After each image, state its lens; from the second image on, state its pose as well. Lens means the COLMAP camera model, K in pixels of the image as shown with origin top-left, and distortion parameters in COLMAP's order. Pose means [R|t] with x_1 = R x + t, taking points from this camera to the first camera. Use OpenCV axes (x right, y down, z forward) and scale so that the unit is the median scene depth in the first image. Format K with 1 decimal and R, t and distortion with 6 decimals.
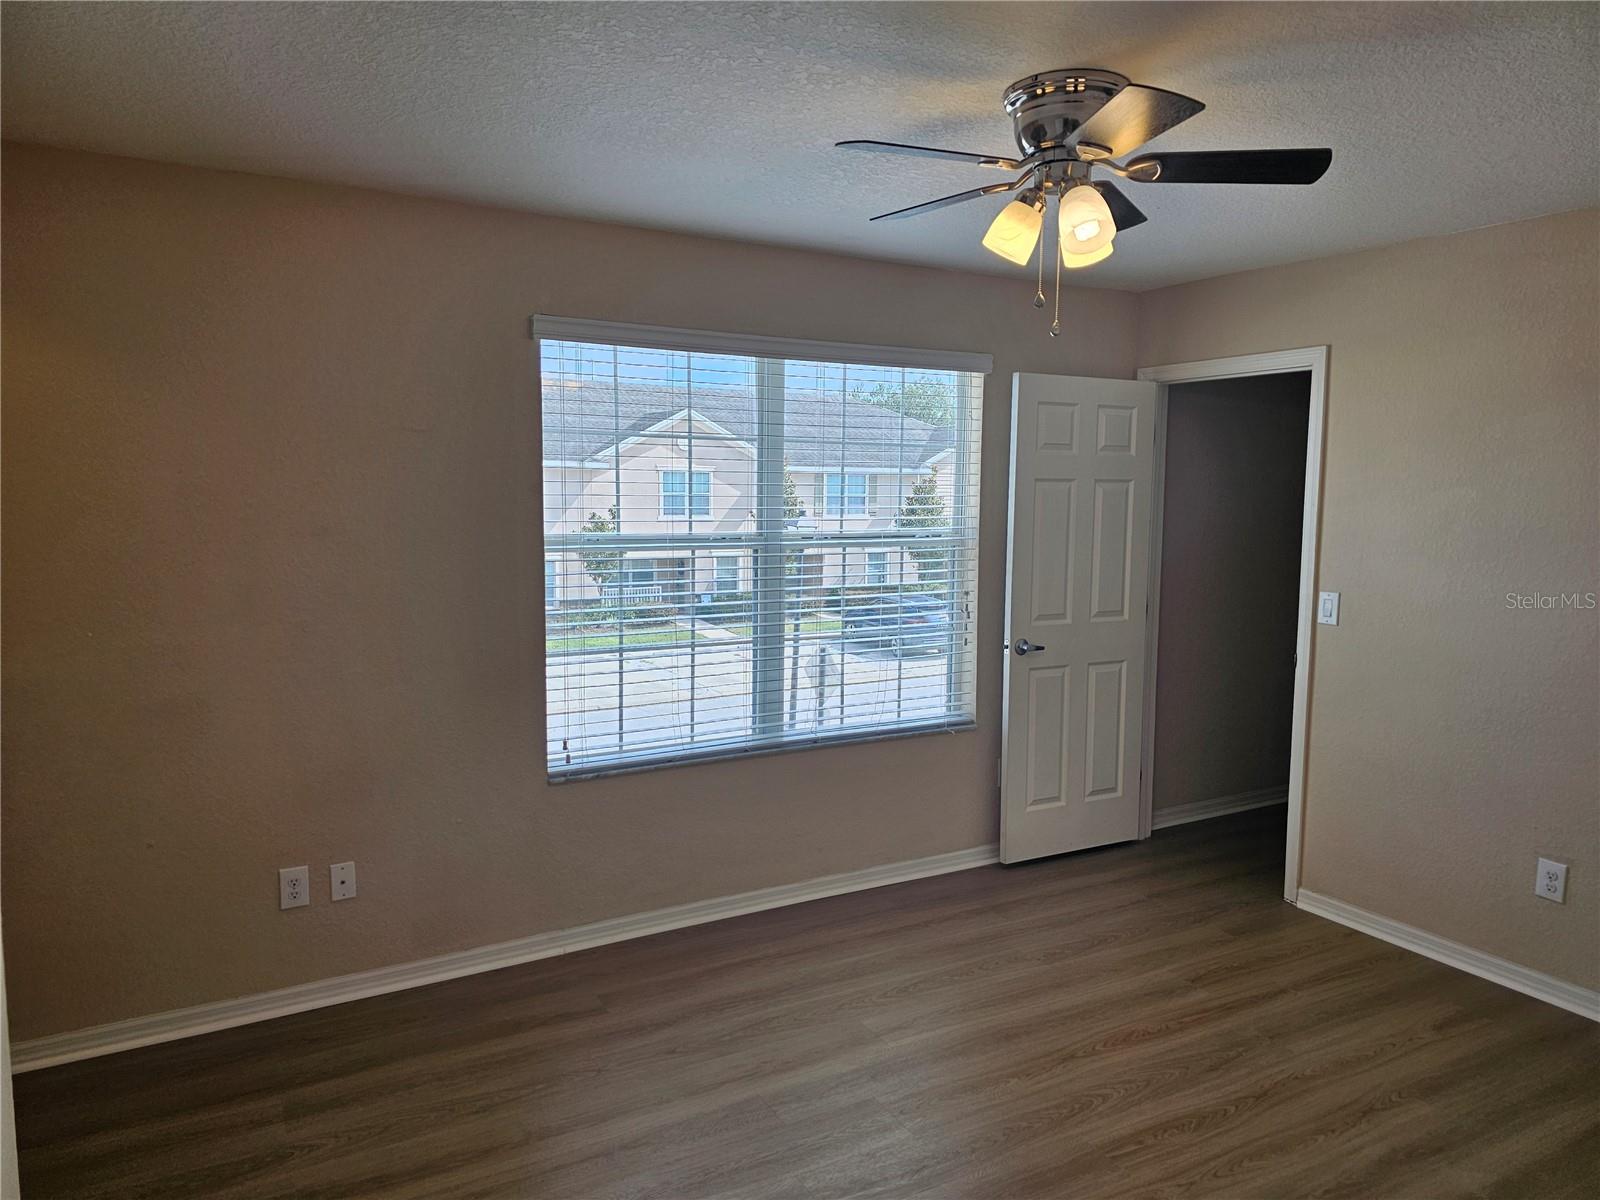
lens RADIAL K [[1071.3, 0, 804.6], [0, 1071.3, 602.3], [0, 0, 1]] dist [0.000167, 0.000585]
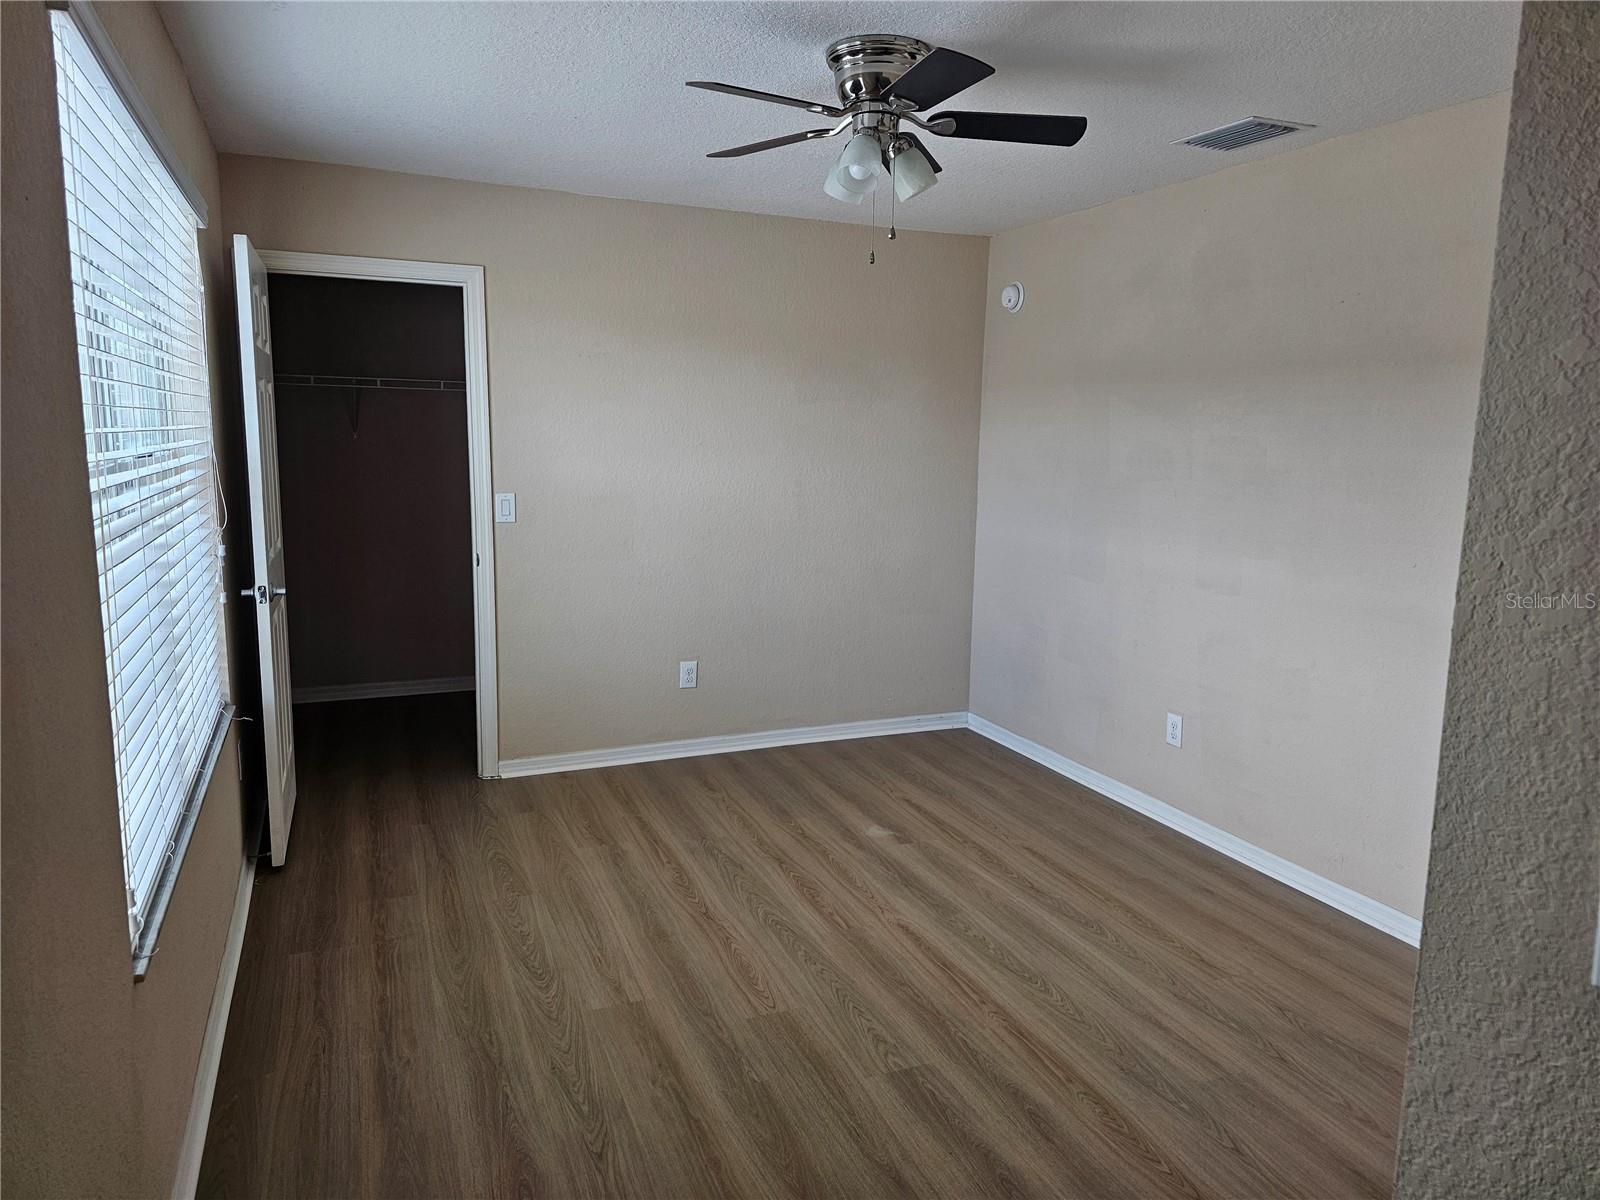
lens RADIAL K [[1071.3, 0, 805.1], [0, 1071.3, 595.9], [0, 0, 1]] dist [0.000167, 0.000585]
pose [[0.099147, -0.166225, 0.981091, -0.665094], [0.085388, 0.983733, 0.158043, -0.060207], [-0.991402, 0.068104, 0.111728, 0.636986]]
